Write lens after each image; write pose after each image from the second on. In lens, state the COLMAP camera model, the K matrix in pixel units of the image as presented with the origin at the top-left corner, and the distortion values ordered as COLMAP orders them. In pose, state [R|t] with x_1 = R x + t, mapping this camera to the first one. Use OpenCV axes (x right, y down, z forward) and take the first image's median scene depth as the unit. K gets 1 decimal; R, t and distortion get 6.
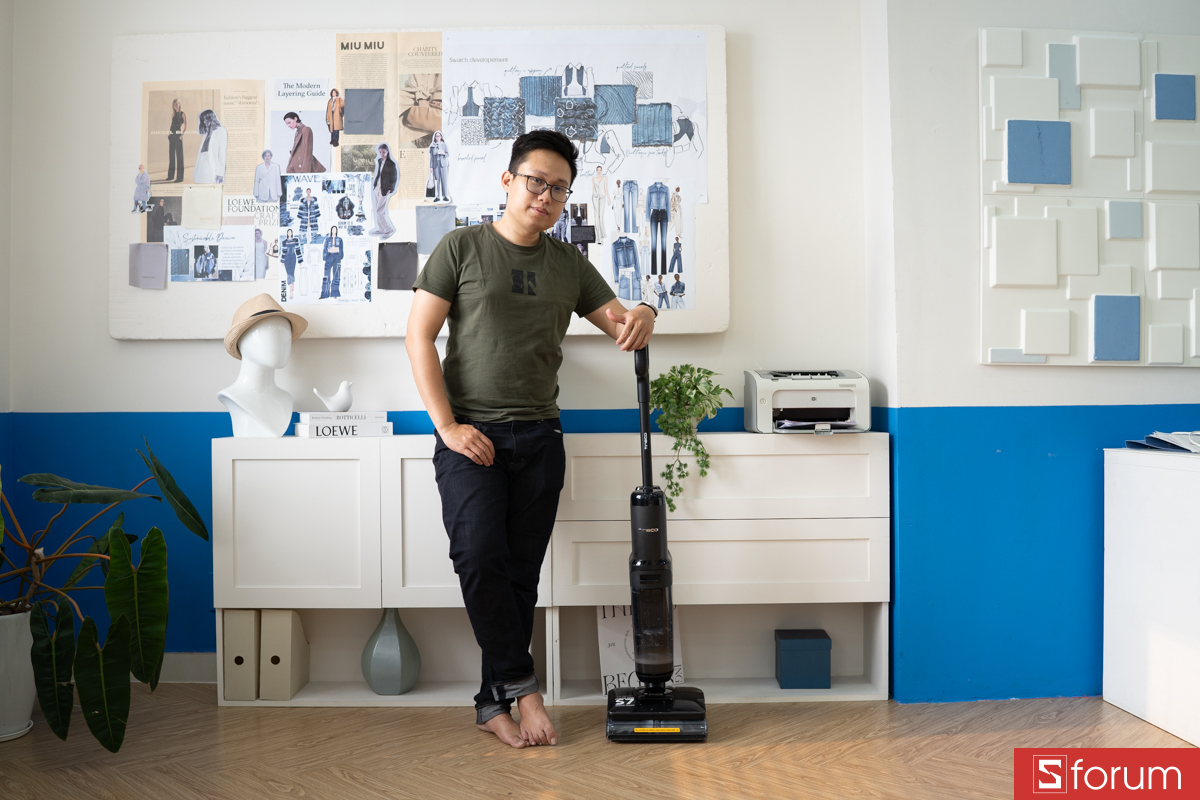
lens RADIAL K [[1171.5, 0, 600.0], [0, 1171.5, 400.0], [0, 0, 1]] dist [-0.092355, 0.013717]
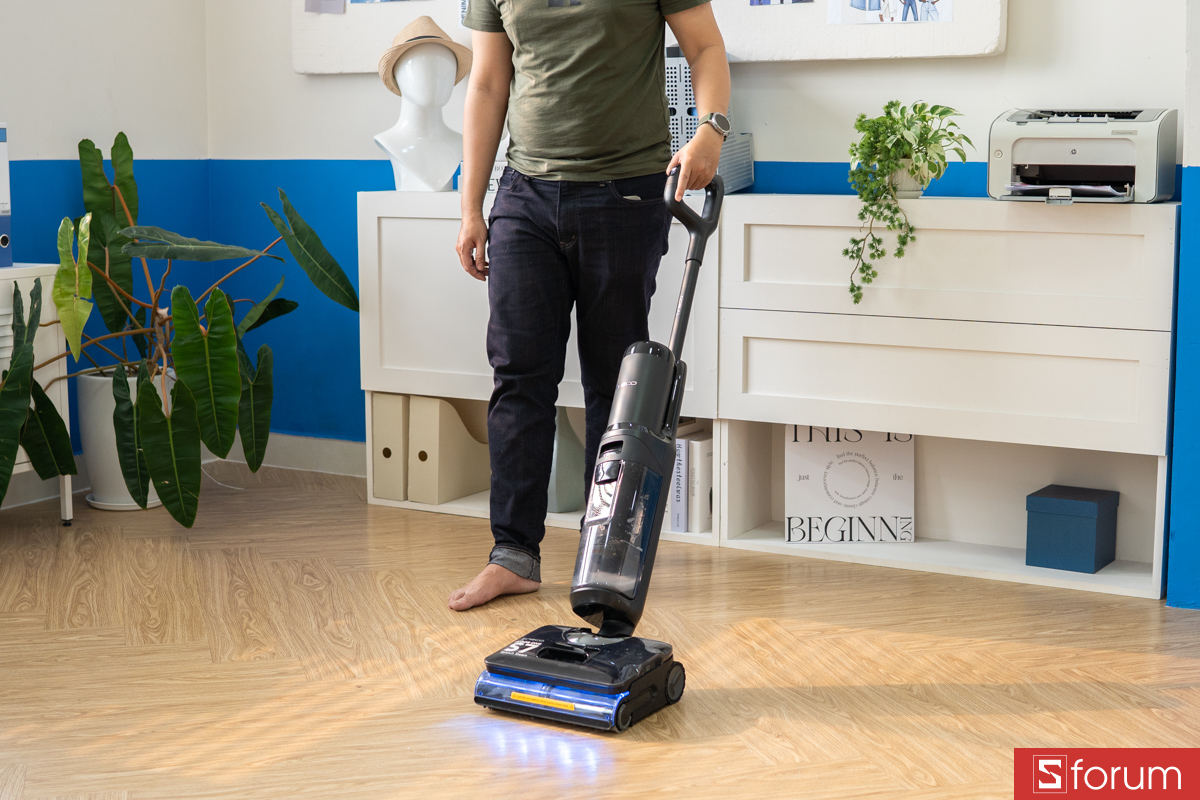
lens RADIAL K [[1786.5, 0, 600.0], [0, 1786.5, 400.0], [0, 0, 1]] dist [-0.096986, -0.020706]
pose [[0.862002, 0.078272, -0.500825, 0.481755], [-0.006609, 0.989658, 0.143295, -0.003788], [0.506861, -0.120211, 0.853605, -0.042875]]
